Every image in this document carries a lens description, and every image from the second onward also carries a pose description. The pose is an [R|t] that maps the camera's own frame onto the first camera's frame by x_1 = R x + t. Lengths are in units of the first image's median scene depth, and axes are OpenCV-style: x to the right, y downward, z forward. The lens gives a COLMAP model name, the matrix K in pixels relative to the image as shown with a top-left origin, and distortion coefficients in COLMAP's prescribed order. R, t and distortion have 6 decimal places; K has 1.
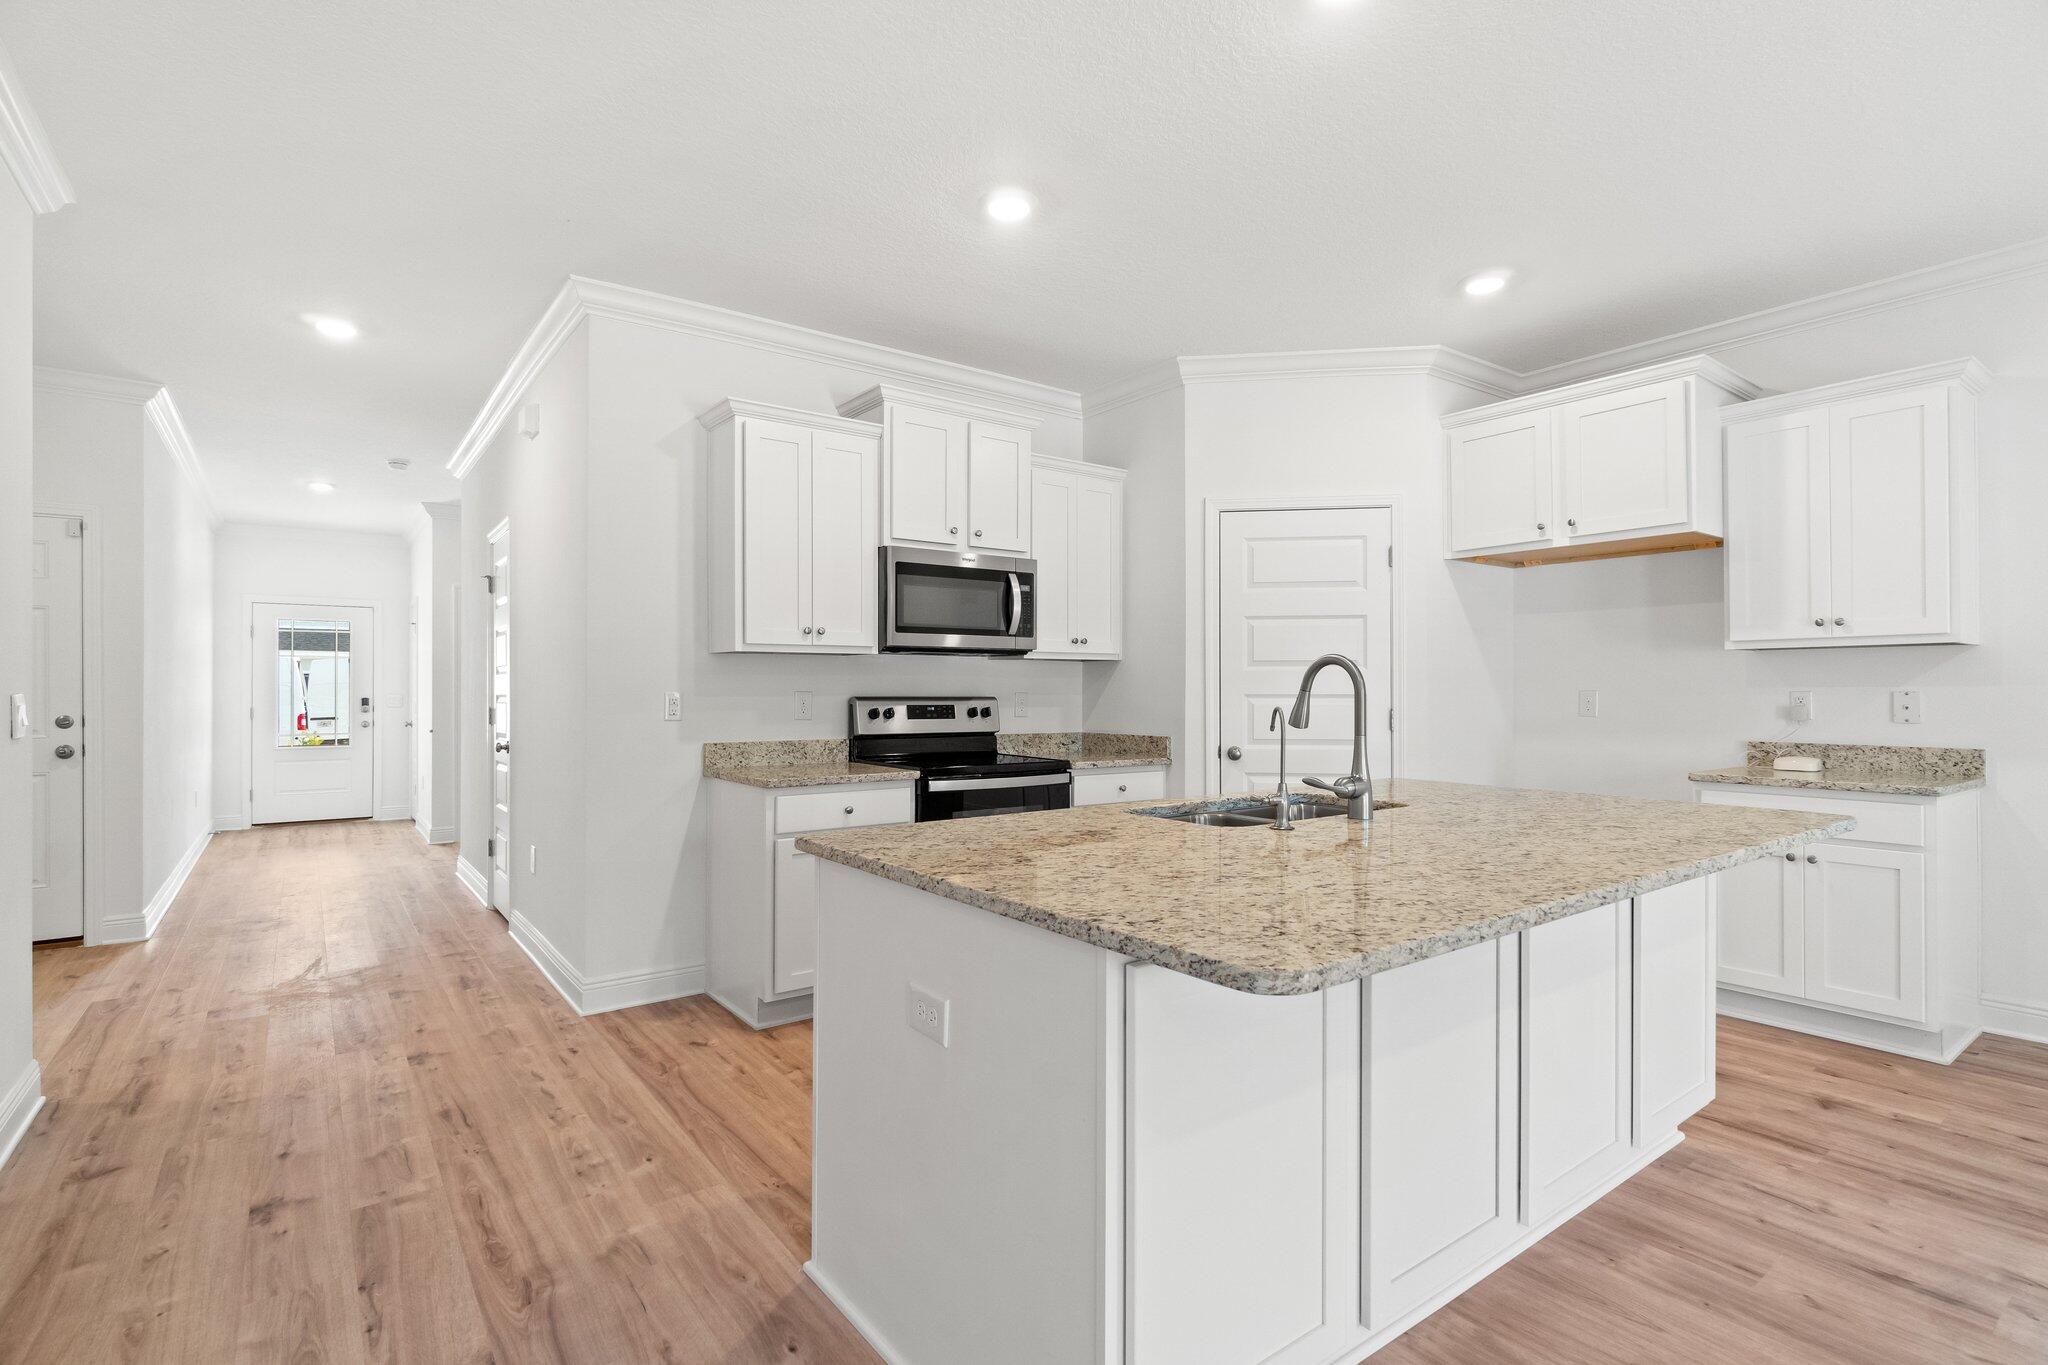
lens RADIAL K [[969.3, 0, 1024.0], [0, 969.3, 682.5], [0, 0, 1]] dist [0.003253, 0.000505]
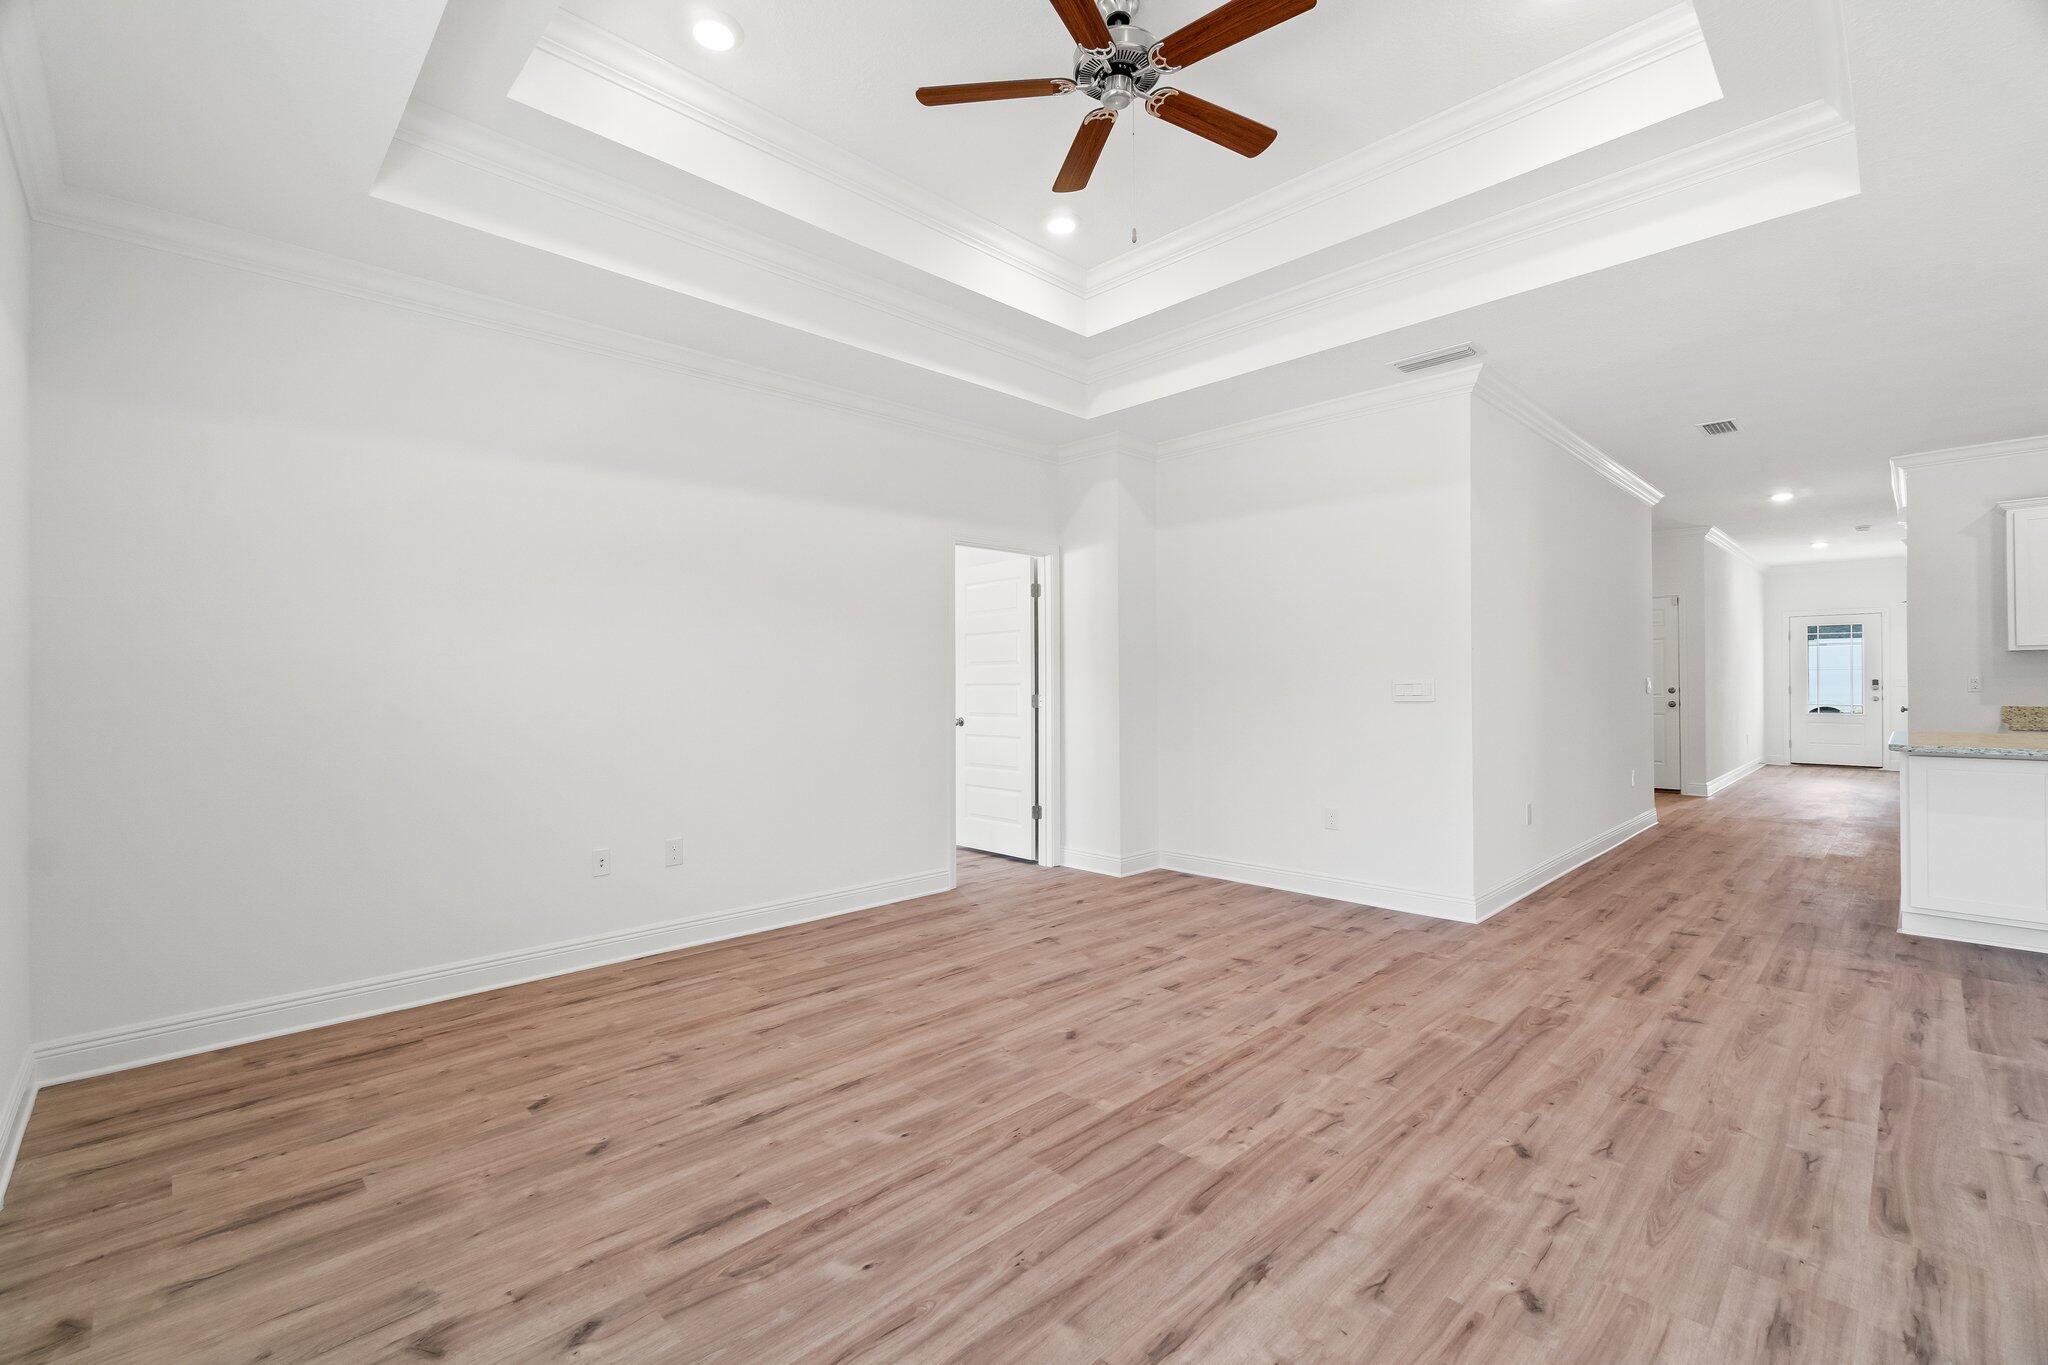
lens RADIAL K [[876.9, 0, 1024.0], [0, 876.9, 682.5], [0, 0, 1]] dist [0.000721, 0.000265]
pose [[0.130461, 0.001224, -0.991453, 0.780474], [0.016755, 0.999854, 0.003439, -0.008636], [0.991312, -0.017060, 0.130421, -0.702599]]
